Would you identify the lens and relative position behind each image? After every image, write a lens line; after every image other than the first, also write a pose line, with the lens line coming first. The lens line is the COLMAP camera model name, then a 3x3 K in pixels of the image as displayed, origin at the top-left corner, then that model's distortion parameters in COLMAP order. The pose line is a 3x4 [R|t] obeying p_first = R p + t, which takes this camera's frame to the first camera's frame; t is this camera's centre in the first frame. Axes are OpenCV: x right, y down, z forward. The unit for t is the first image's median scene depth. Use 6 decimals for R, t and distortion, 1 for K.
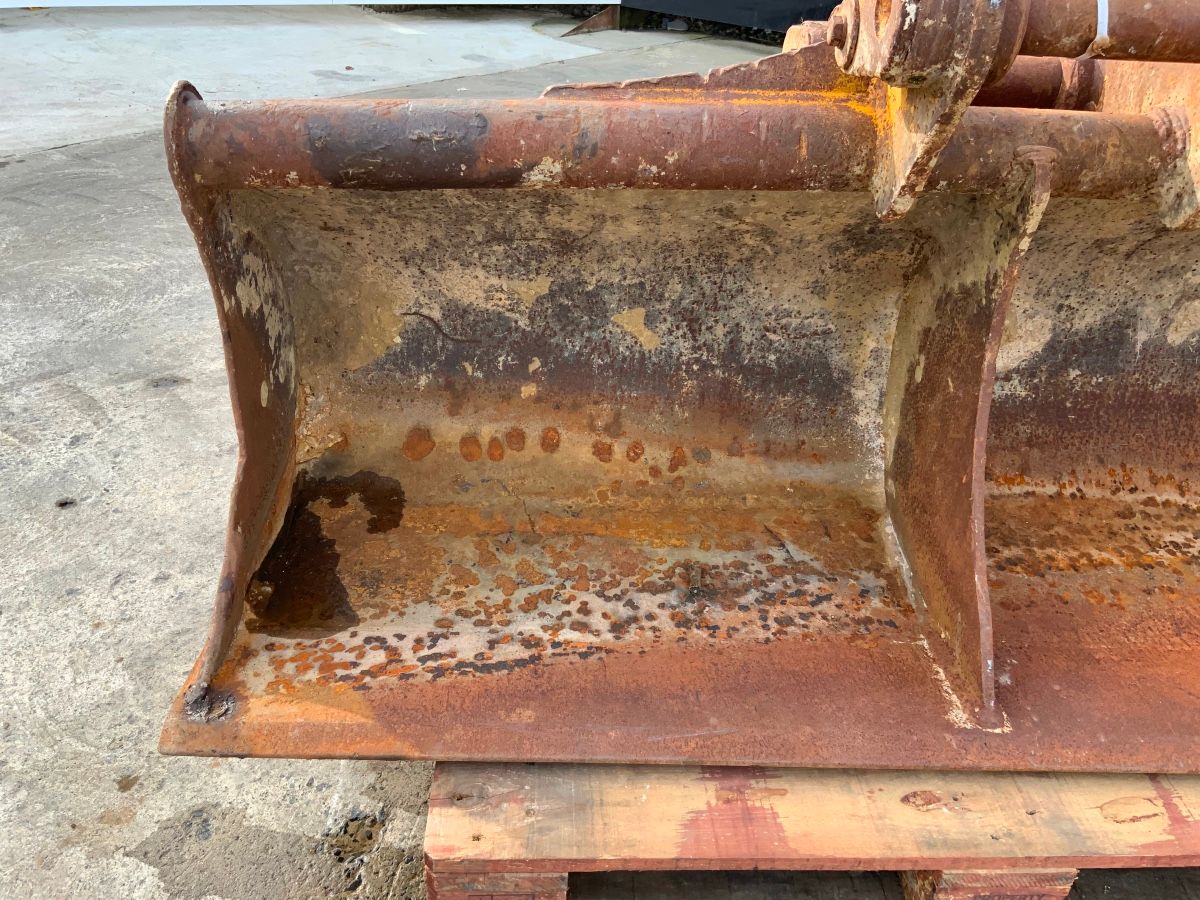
lens RADIAL K [[991.9, 0, 603.9], [0, 991.9, 444.8], [0, 0, 1]] dist [0.060546, -0.103442]
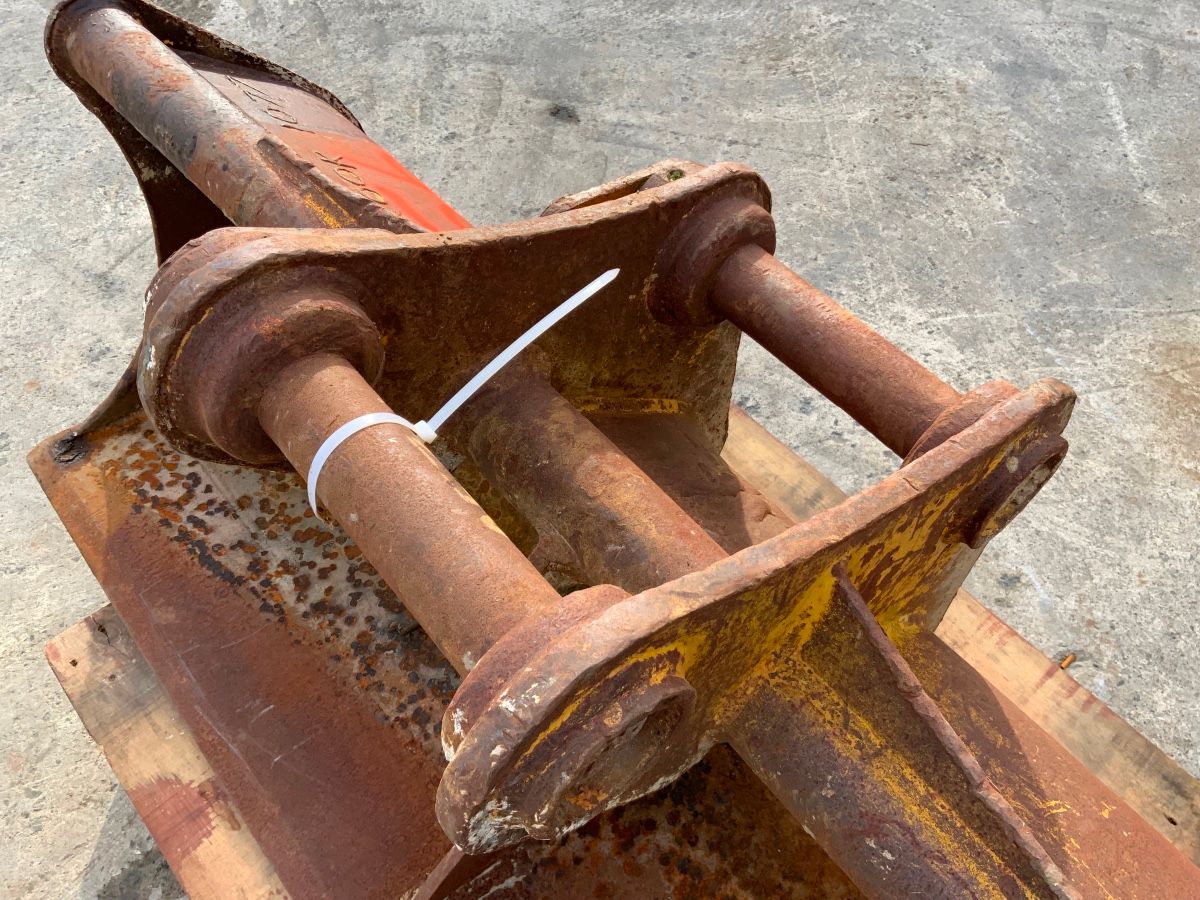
lens RADIAL K [[991.9, 0, 599.7], [0, 991.9, 455.6], [0, 0, 1]] dist [0.060546, -0.103442]
pose [[0.631449, 0.603857, -0.486445, 0.632152], [-0.397277, 0.790682, 0.465825, -0.567628], [0.665915, -0.100891, 0.739174, 0.432766]]
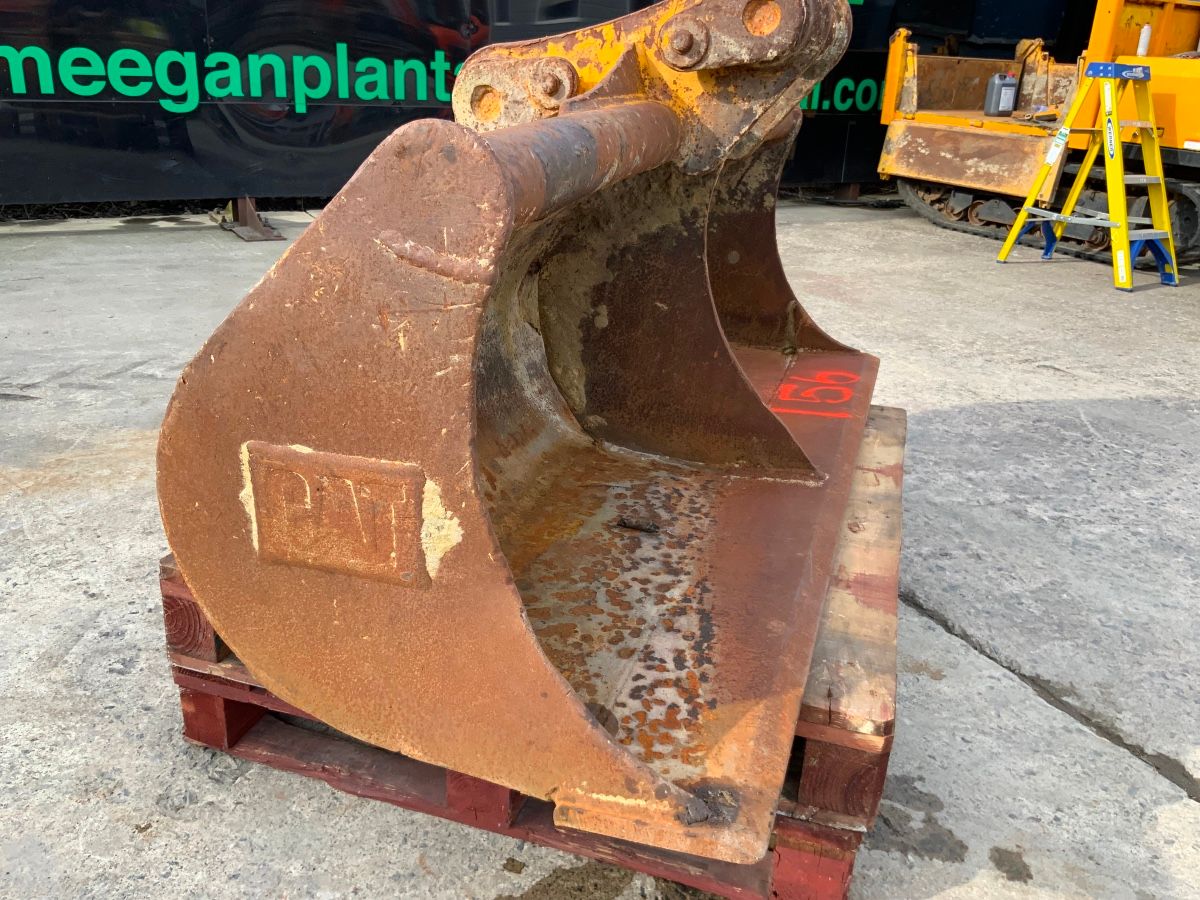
lens RADIAL K [[991.9, 0, 595.6], [0, 991.9, 443.4], [0, 0, 1]] dist [0.060546, -0.103442]
pose [[0.328657, -0.362778, 0.871996, -0.952517], [0.465001, 0.865779, 0.184932, -0.192475], [-0.822045, 0.344700, 0.453236, 0.520559]]
